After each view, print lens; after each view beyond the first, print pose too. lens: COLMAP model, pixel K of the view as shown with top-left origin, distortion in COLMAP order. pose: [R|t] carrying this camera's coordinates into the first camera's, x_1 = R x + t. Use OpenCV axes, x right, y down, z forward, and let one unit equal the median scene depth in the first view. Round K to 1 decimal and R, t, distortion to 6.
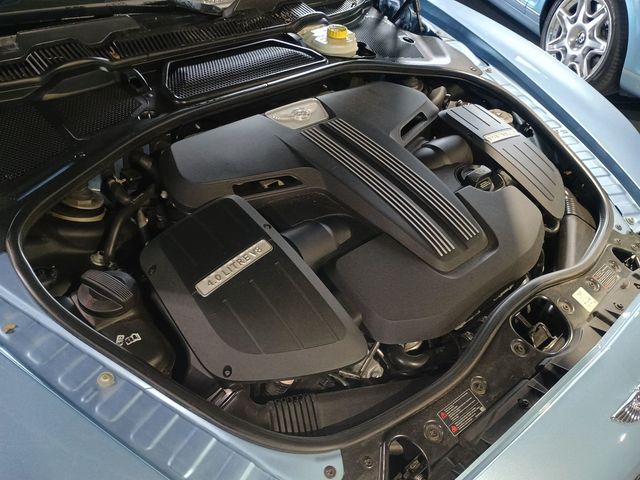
lens RADIAL K [[554.7, 0, 318.3], [0, 554.7, 238.1], [0, 0, 1]] dist [0.064737, -0.085891]
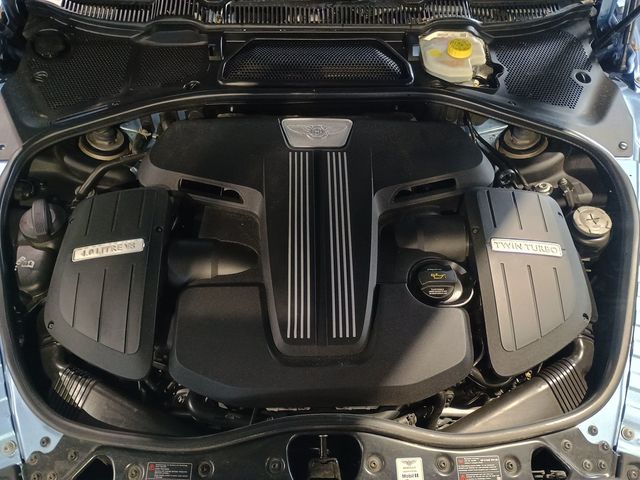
lens RADIAL K [[554.7, 0, 319.8], [0, 554.7, 242.4], [0, 0, 1]] dist [0.064737, -0.085891]
pose [[0.754740, 0.458183, -0.469506, 0.715018], [-0.377366, 0.888644, 0.260589, -0.428601], [0.536621, -0.019501, 0.843598, 0.260681]]
